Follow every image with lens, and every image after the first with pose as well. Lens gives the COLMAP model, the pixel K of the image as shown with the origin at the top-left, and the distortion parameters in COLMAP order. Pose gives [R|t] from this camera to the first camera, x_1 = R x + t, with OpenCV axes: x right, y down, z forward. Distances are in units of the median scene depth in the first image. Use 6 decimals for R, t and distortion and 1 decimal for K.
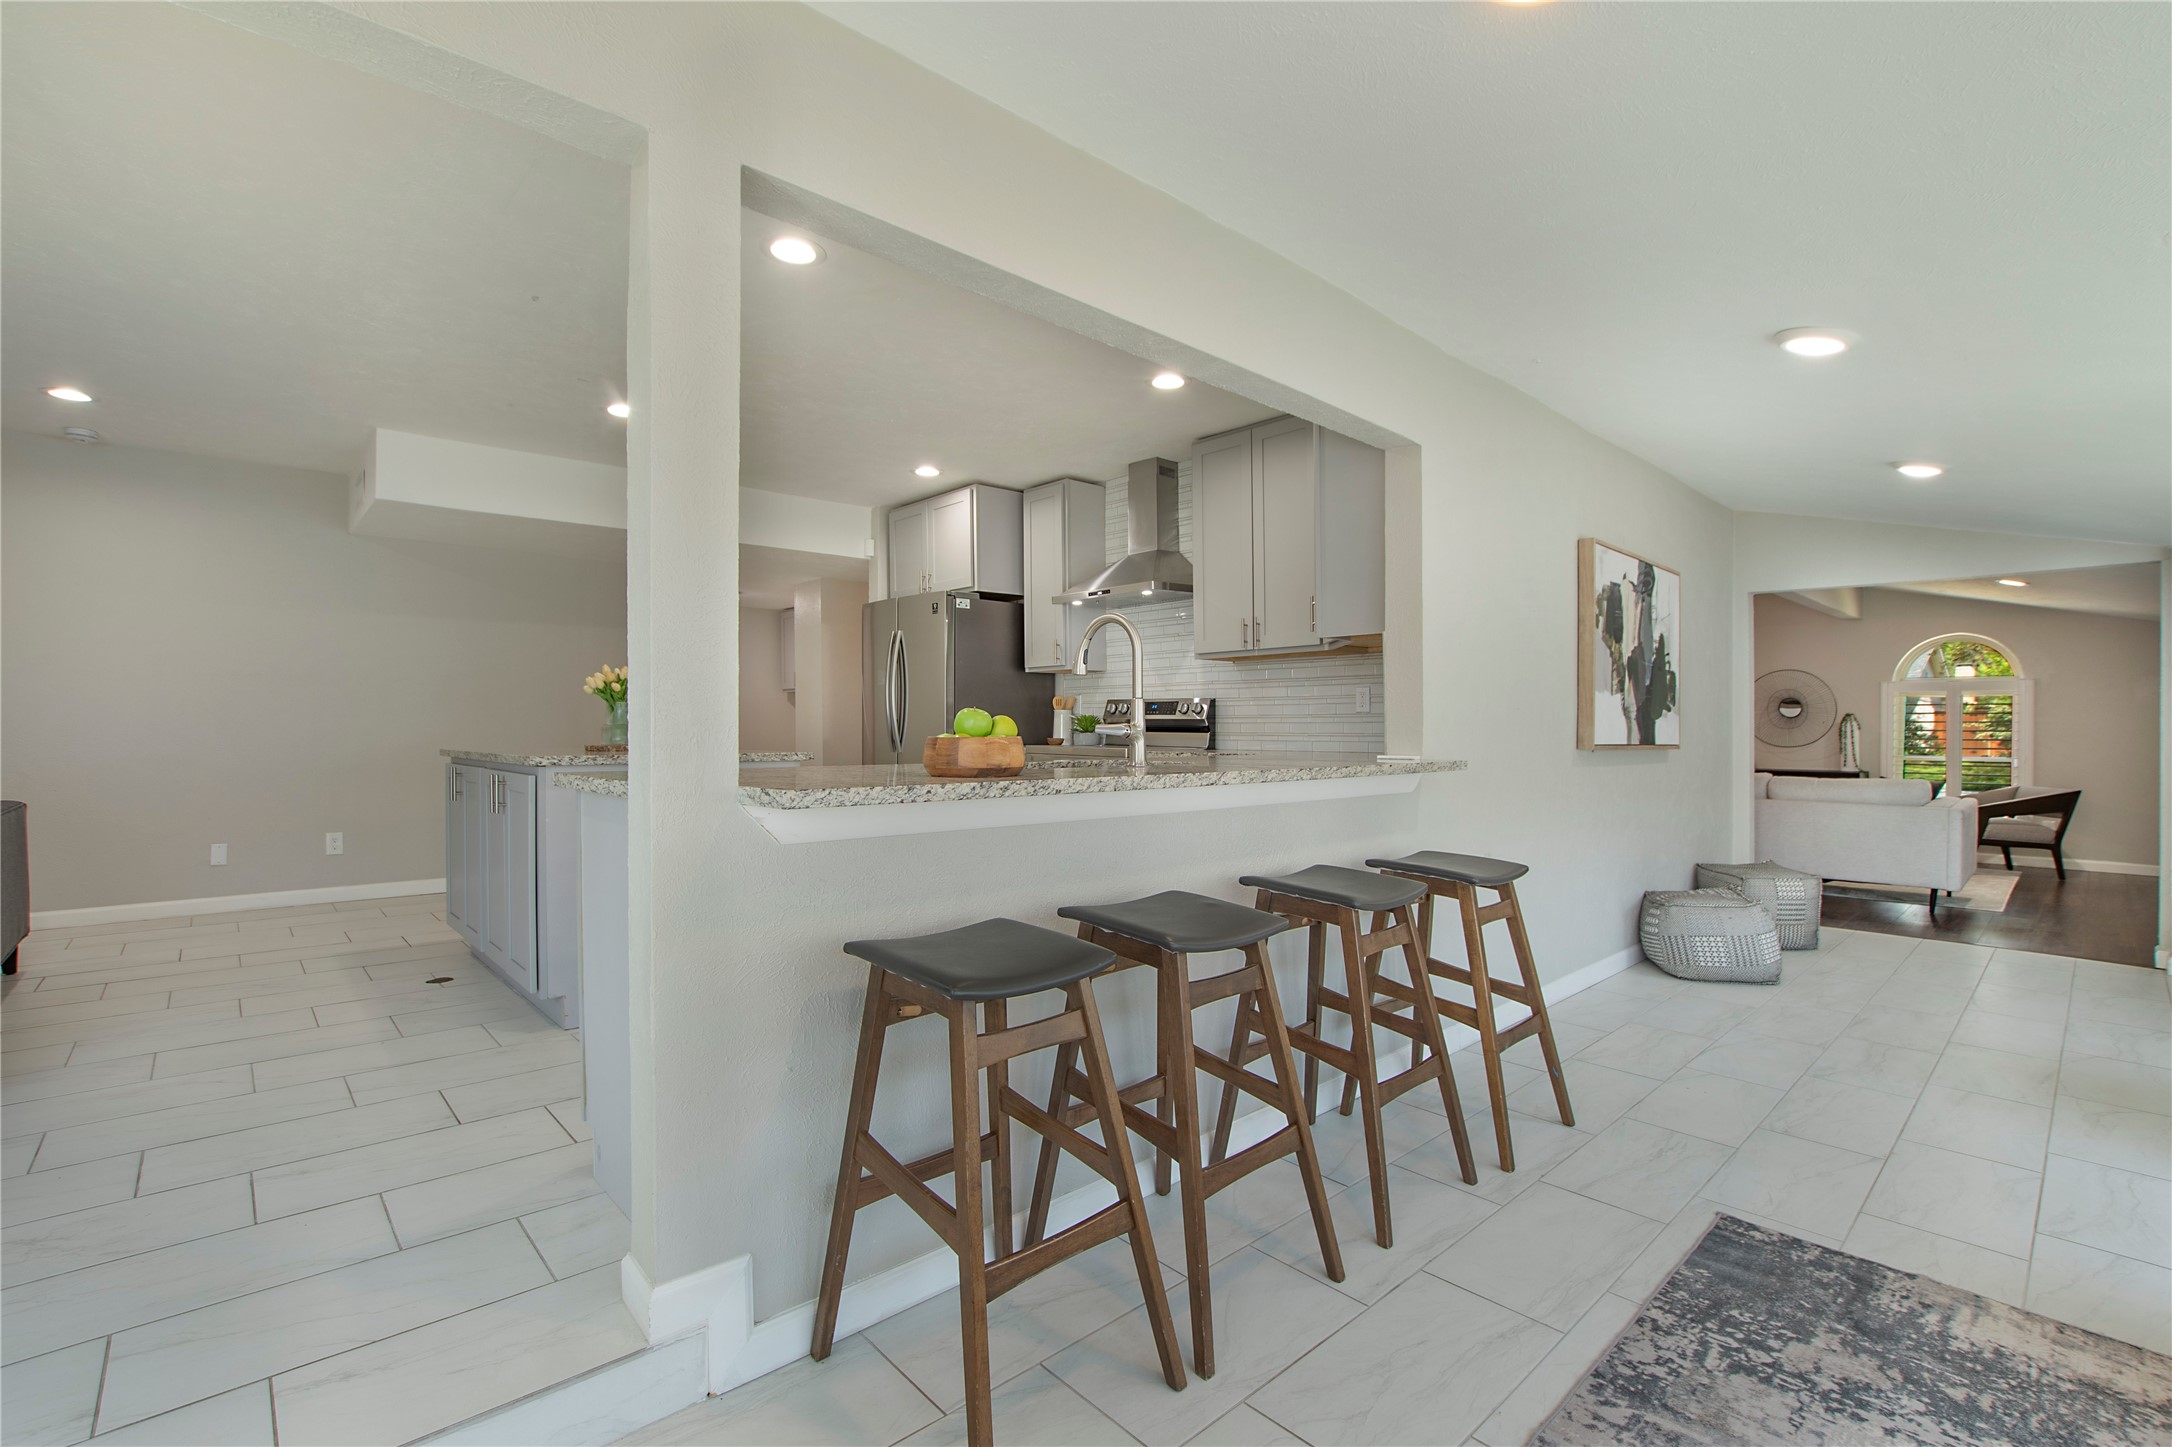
lens RADIAL K [[962.0, 0, 1069.8], [0, 962.0, 740.0], [0, 0, 1]] dist [-0.037639, 0.005264]
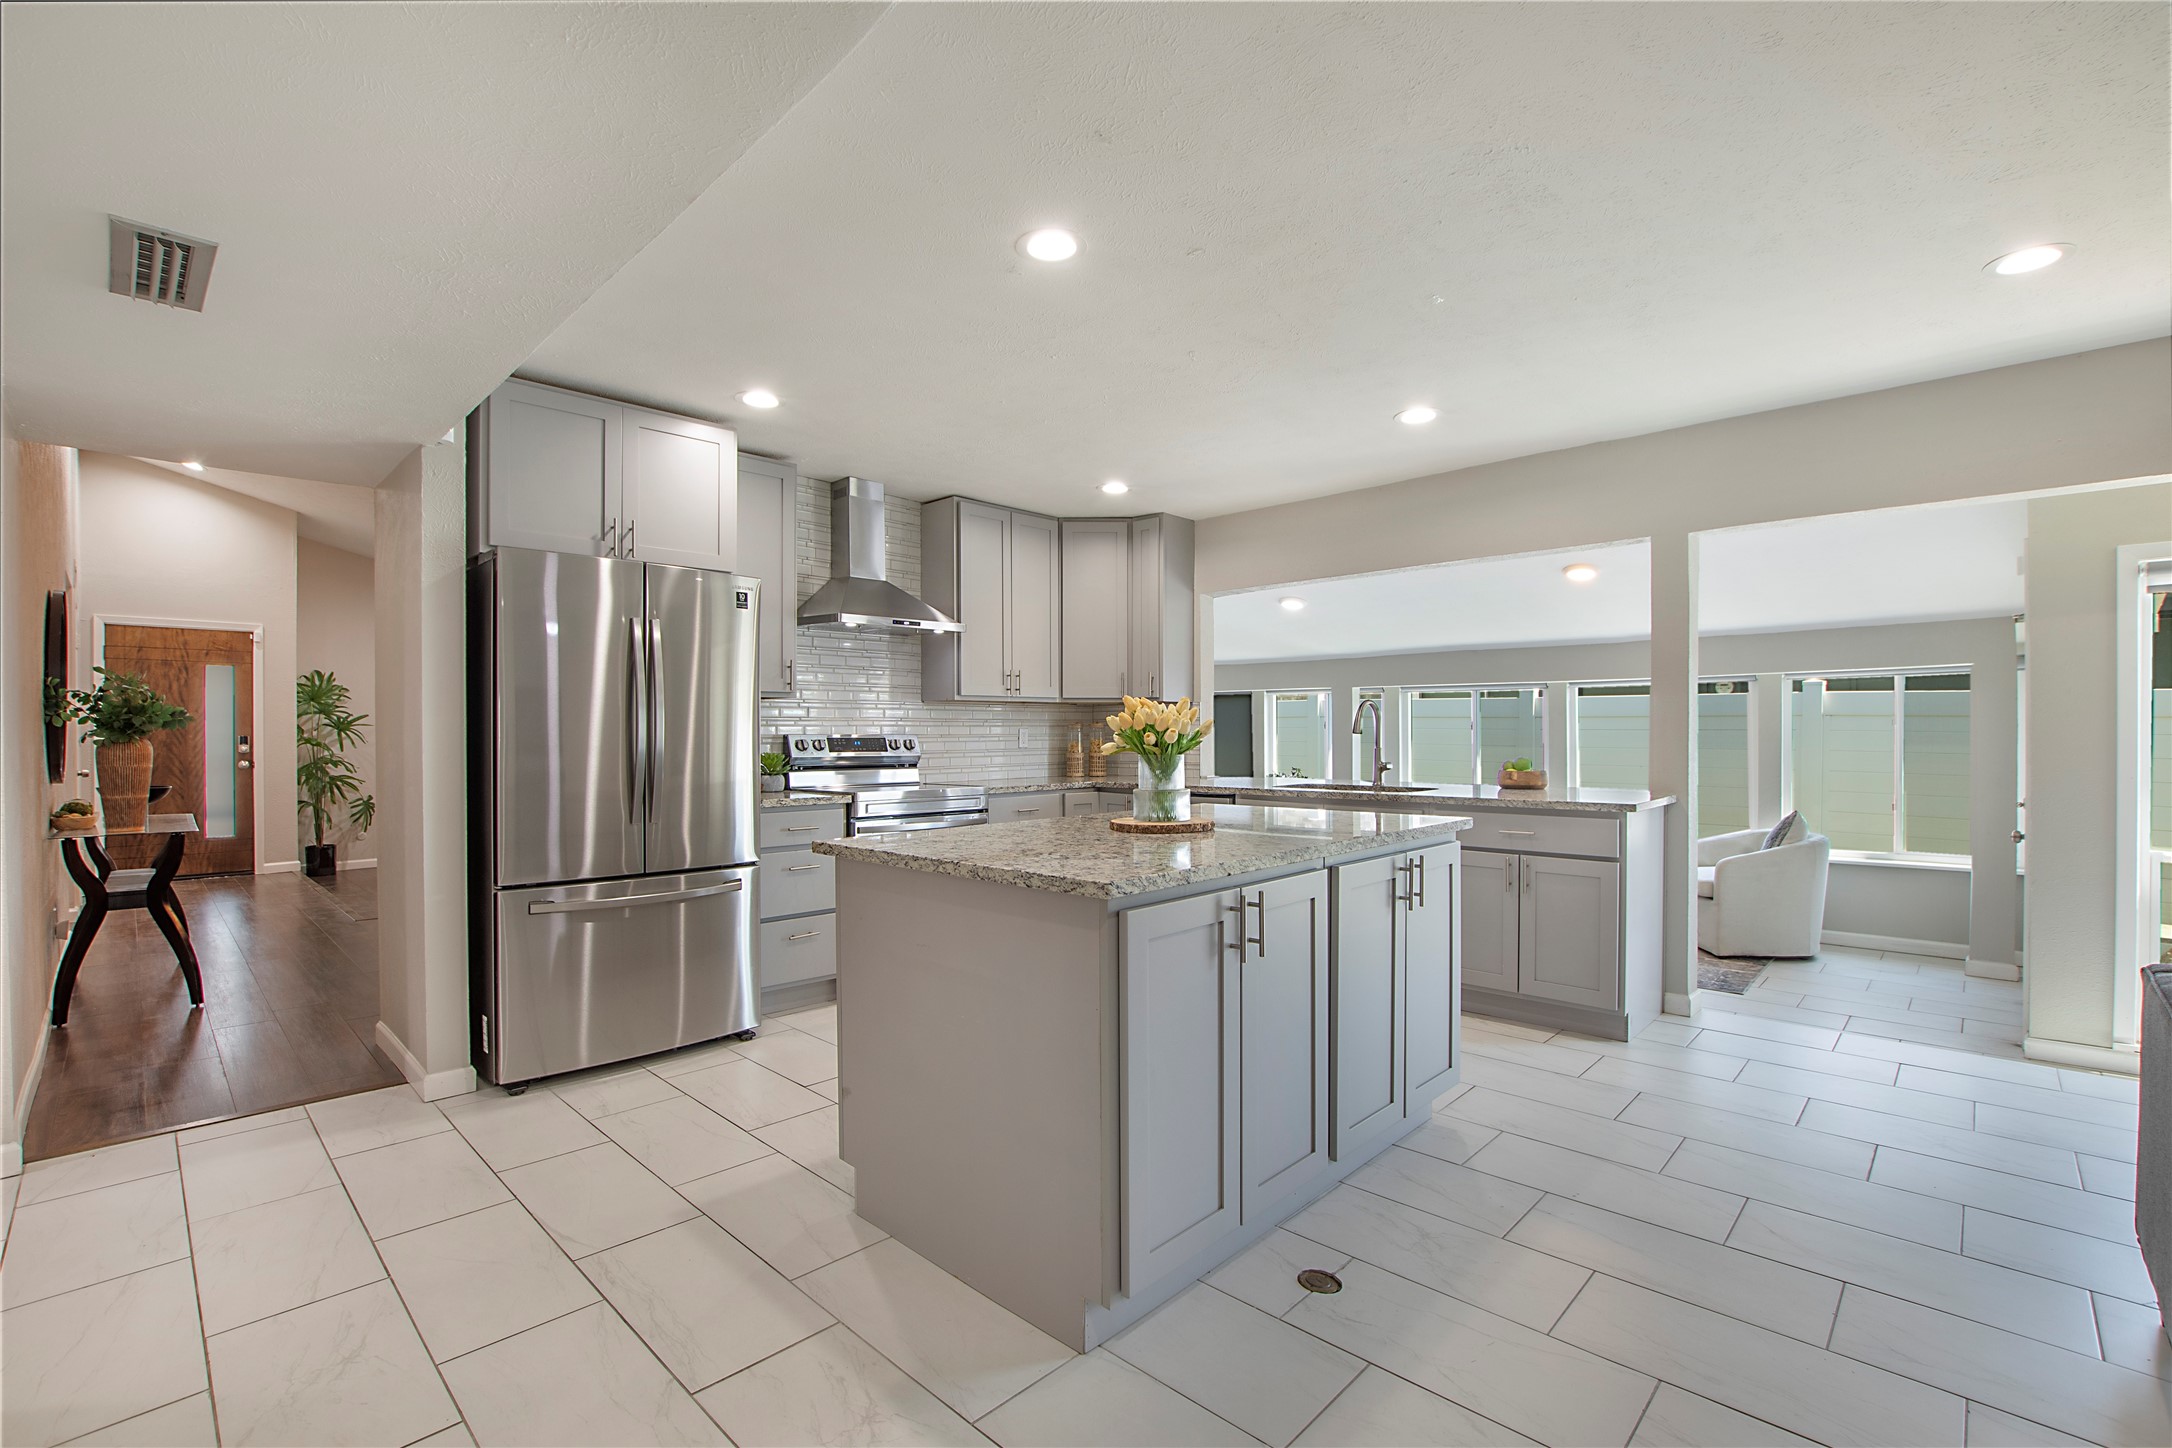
lens RADIAL K [[962.0, 0, 1077.5], [0, 962.0, 736.8], [0, 0, 1]] dist [-0.037639, 0.005264]
pose [[-0.077891, -0.003716, 0.996955, -0.831419], [0.022181, 0.999739, 0.005459, -0.039470], [-0.996715, 0.022538, -0.077788, 0.825899]]
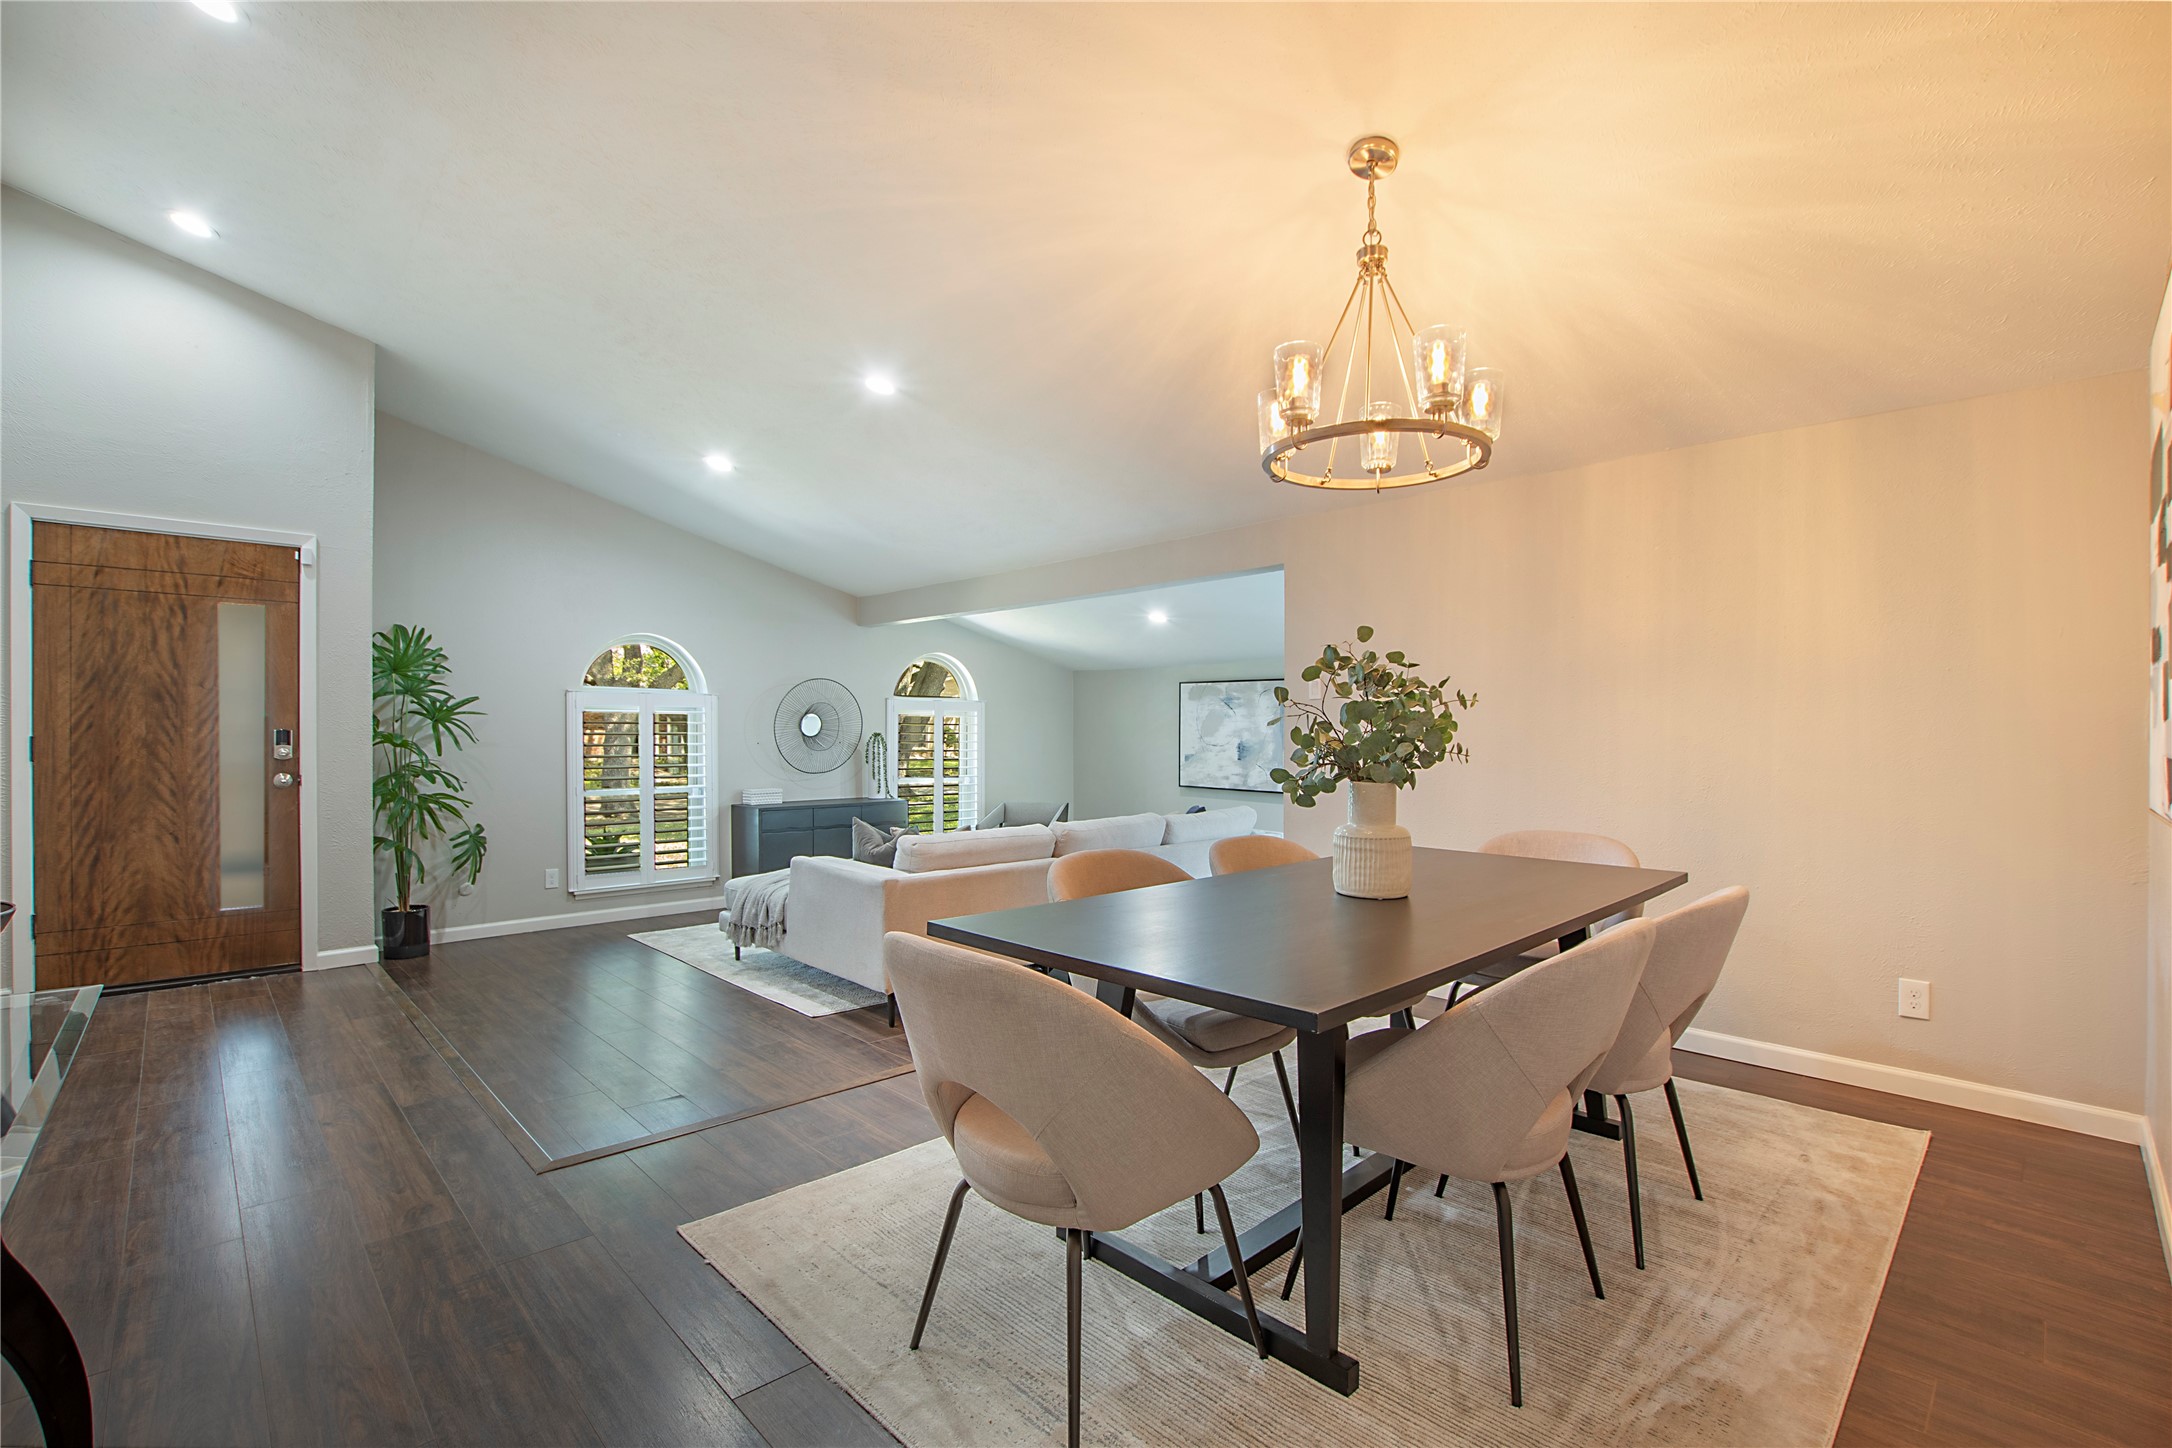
lens RADIAL K [[962.0, 0, 1068.1], [0, 962.0, 742.1], [0, 0, 1]] dist [-0.037639, 0.005264]
pose [[-0.042410, -0.011827, 0.999030, -0.132724], [0.013690, 0.999829, 0.012417, -0.051608], [-0.999007, 0.014203, -0.042240, 1.350612]]
